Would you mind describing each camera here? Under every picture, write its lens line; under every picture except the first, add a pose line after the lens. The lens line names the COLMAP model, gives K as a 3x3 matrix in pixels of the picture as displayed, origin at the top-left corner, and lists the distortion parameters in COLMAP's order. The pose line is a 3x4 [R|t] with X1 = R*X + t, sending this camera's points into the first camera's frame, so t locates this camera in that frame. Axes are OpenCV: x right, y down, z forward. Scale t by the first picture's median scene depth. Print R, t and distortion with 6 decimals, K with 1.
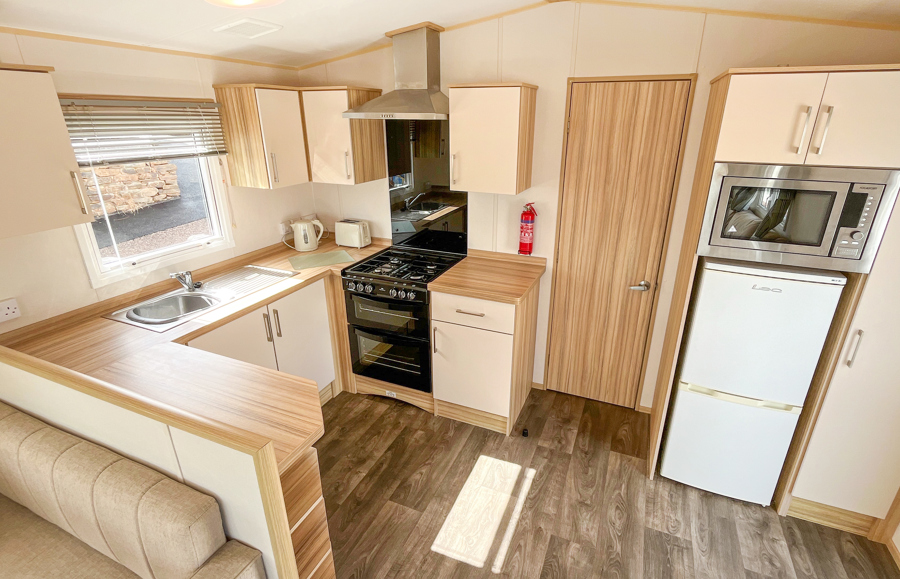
lens RADIAL K [[419.7, 0, 450.0], [0, 419.7, 289.5], [0, 0, 1]] dist [-0.000190, -0.000488]
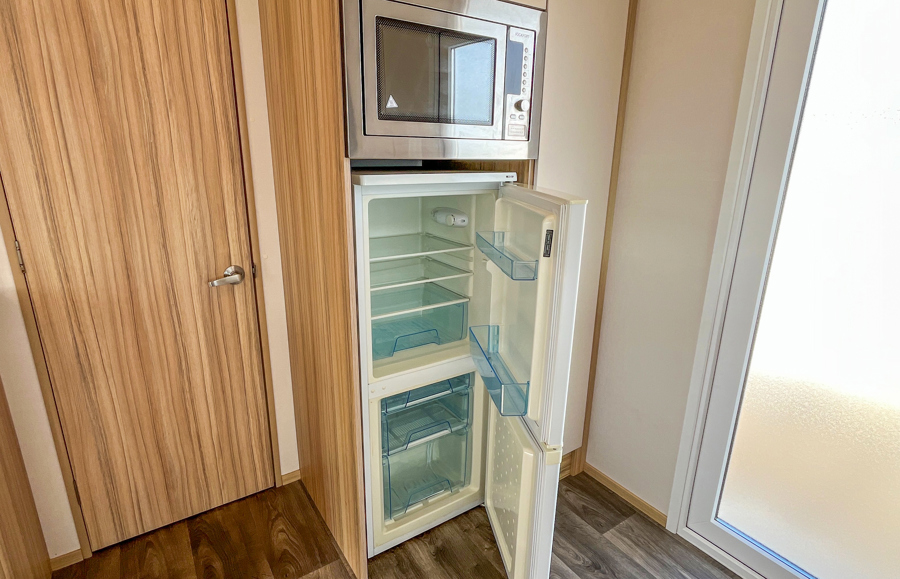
lens RADIAL K [[465.8, 0, 447.7], [0, 465.8, 283.6], [0, 0, 1]] dist [-0.003429, -0.000820]
pose [[0.521109, -0.214639, 0.826060, 0.089956], [0.293757, 0.953833, 0.062526, 0.045335], [-0.801344, 0.210078, 0.560103, 0.405199]]
